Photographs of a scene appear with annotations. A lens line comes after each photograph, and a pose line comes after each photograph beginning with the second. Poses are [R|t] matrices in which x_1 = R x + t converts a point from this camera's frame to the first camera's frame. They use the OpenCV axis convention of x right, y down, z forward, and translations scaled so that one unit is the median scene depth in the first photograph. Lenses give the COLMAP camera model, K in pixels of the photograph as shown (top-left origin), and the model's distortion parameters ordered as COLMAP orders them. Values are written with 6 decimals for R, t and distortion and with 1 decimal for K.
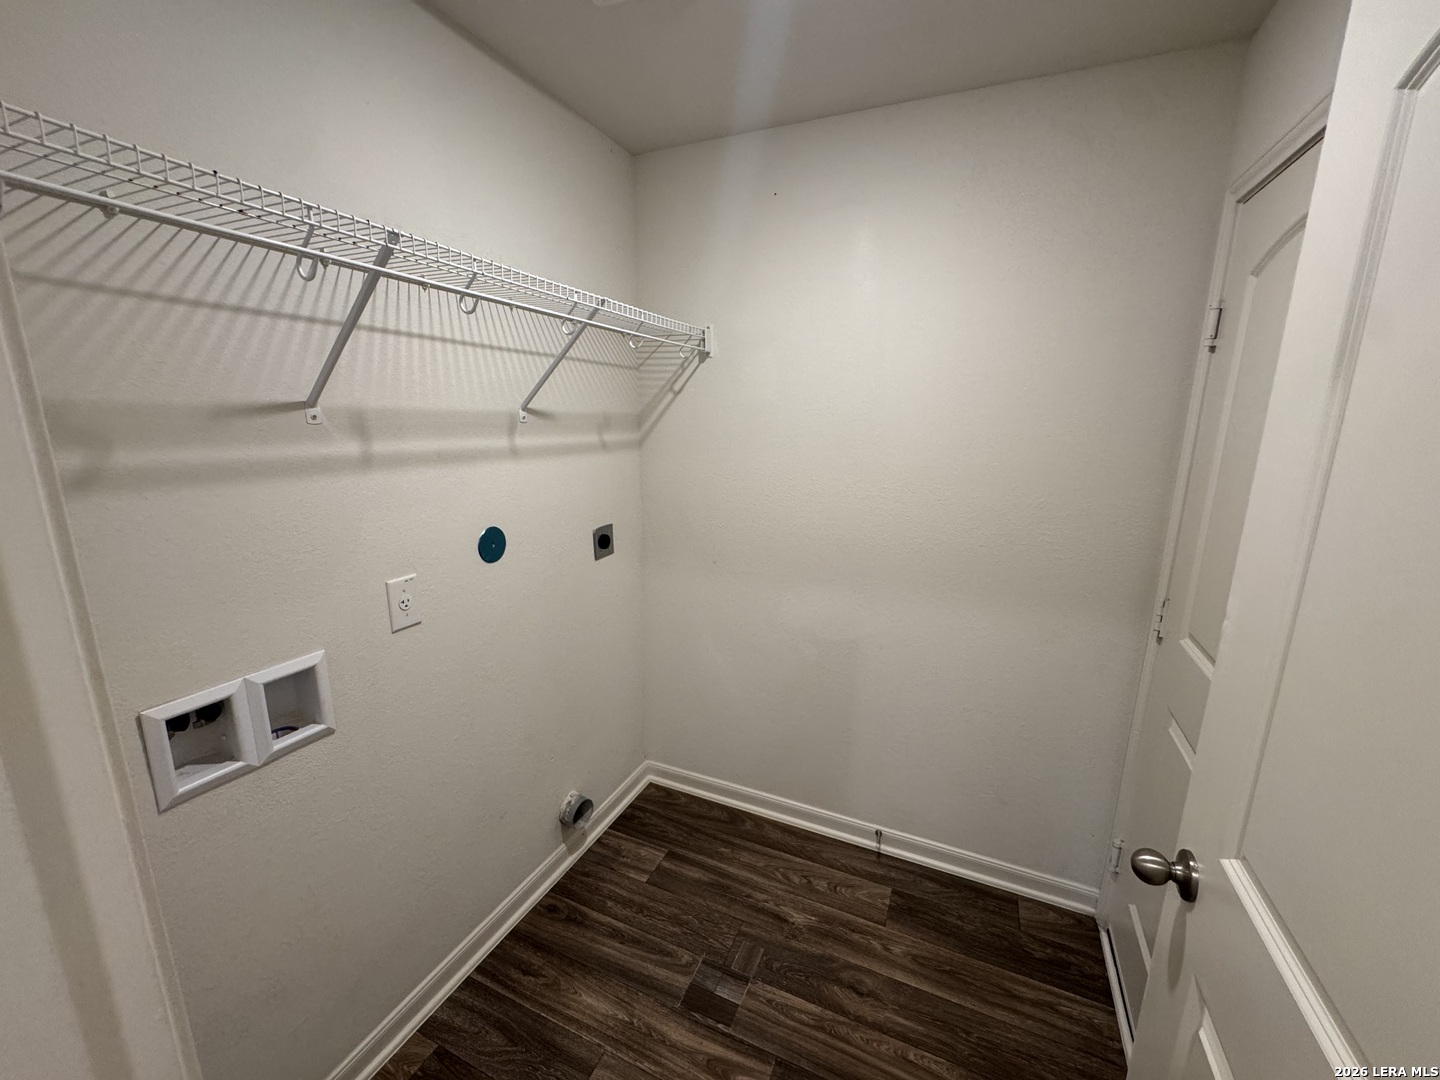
lens RADIAL K [[574.1, 0, 720.2], [0, 574.1, 542.0], [0, 0, 1]] dist [-0.001165, 0.000258]
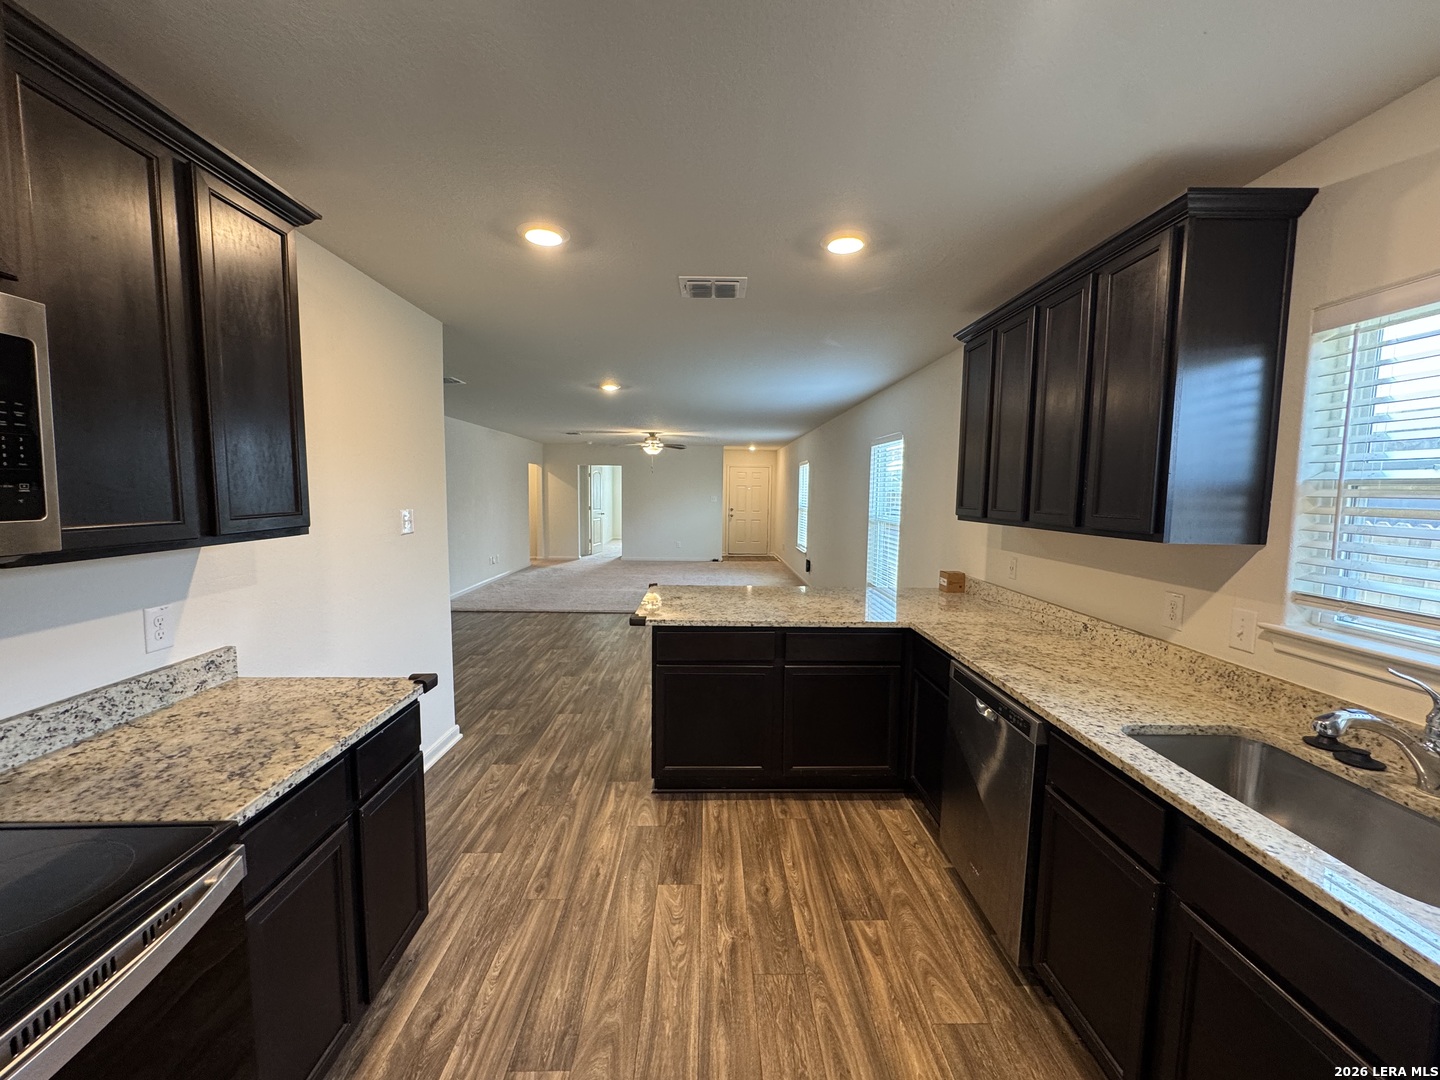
lens RADIAL K [[574.1, 0, 720.2], [0, 574.1, 542.0], [0, 0, 1]] dist [-0.001165, 0.000258]
pose [[-0.424734, -0.101203, 0.899644, -0.817906], [0.181027, 0.964169, 0.193927, -0.283787], [-0.887034, 0.245228, -0.391195, 1.368611]]
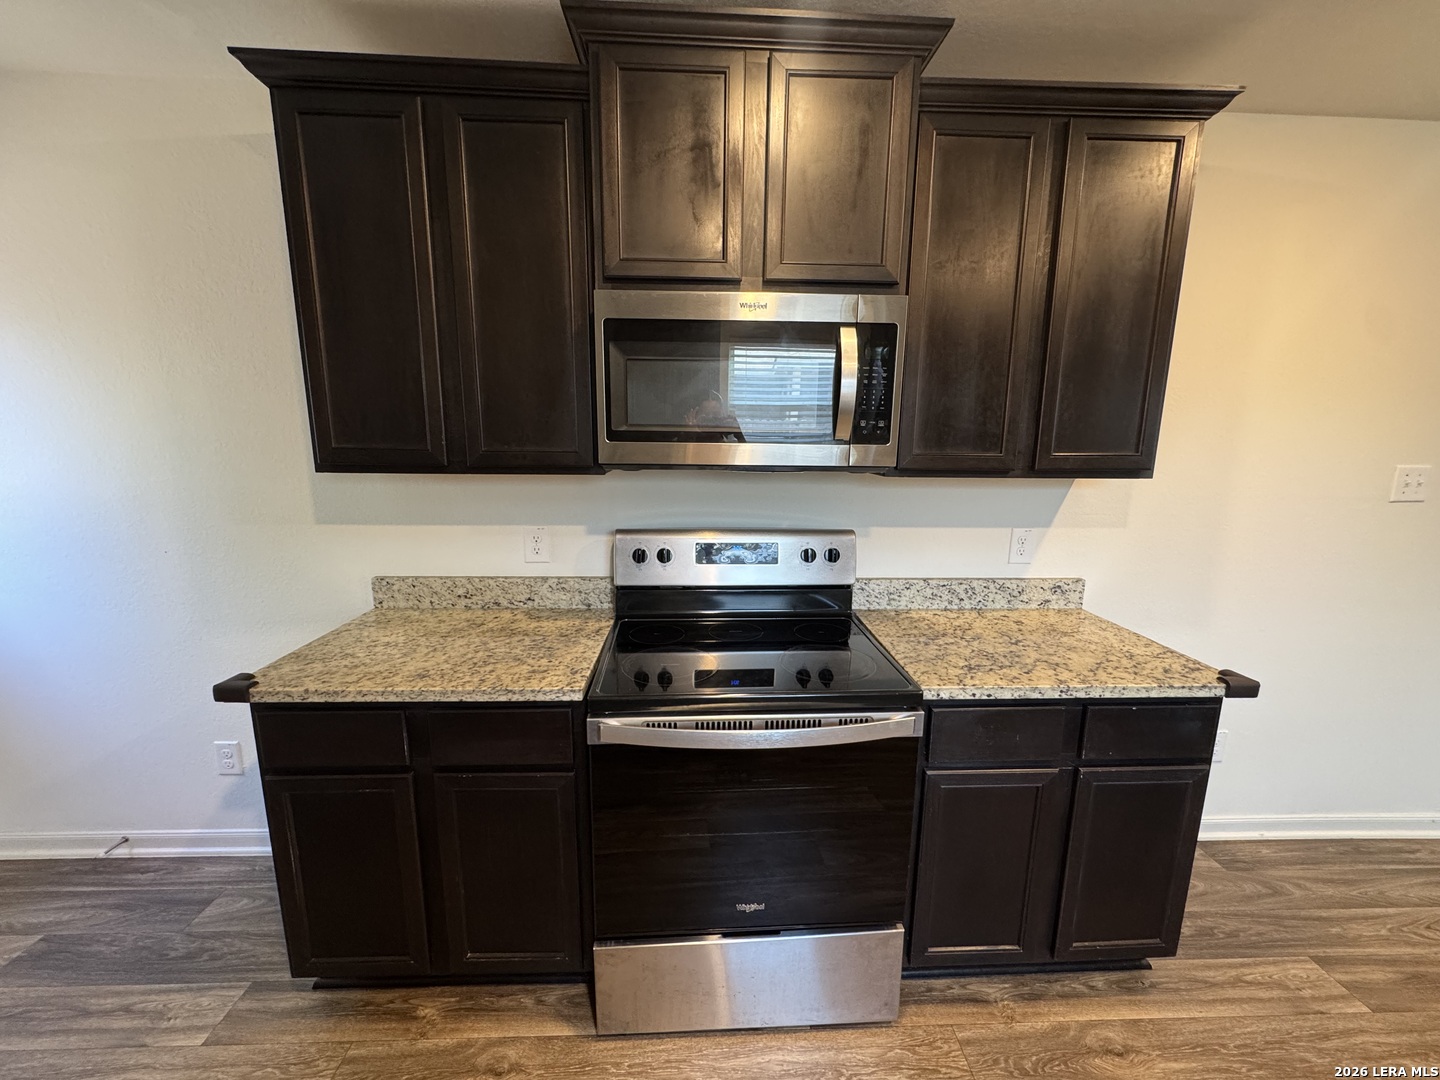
lens RADIAL K [[574.1, 0, 720.2], [0, 574.1, 542.0], [0, 0, 1]] dist [-0.001165, 0.000258]
pose [[0.898315, -0.084087, 0.431231, -0.629549], [0.097587, 0.995184, -0.009234, -0.186725], [-0.428378, 0.050377, 0.902194, 1.069413]]
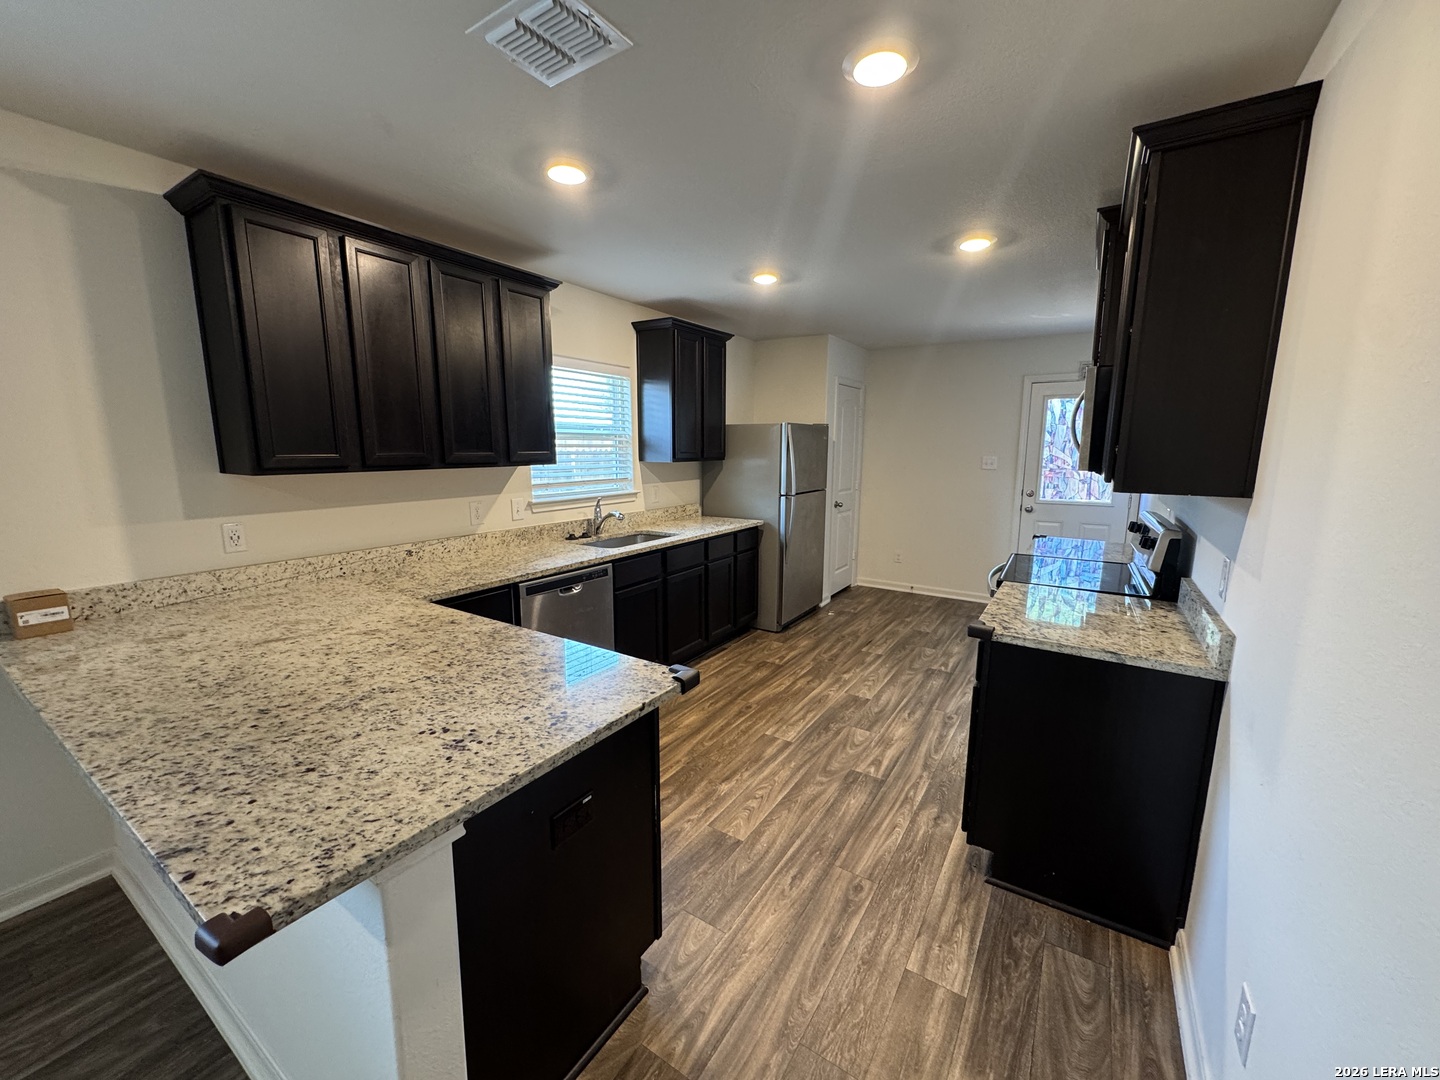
lens RADIAL K [[574.1, 0, 720.2], [0, 574.1, 542.0], [0, 0, 1]] dist [-0.001165, 0.000258]
pose [[-0.154876, 0.150044, -0.976473, 1.536923], [-0.226034, 0.956800, 0.182872, -0.174946], [0.961729, 0.249039, -0.114270, 1.100527]]
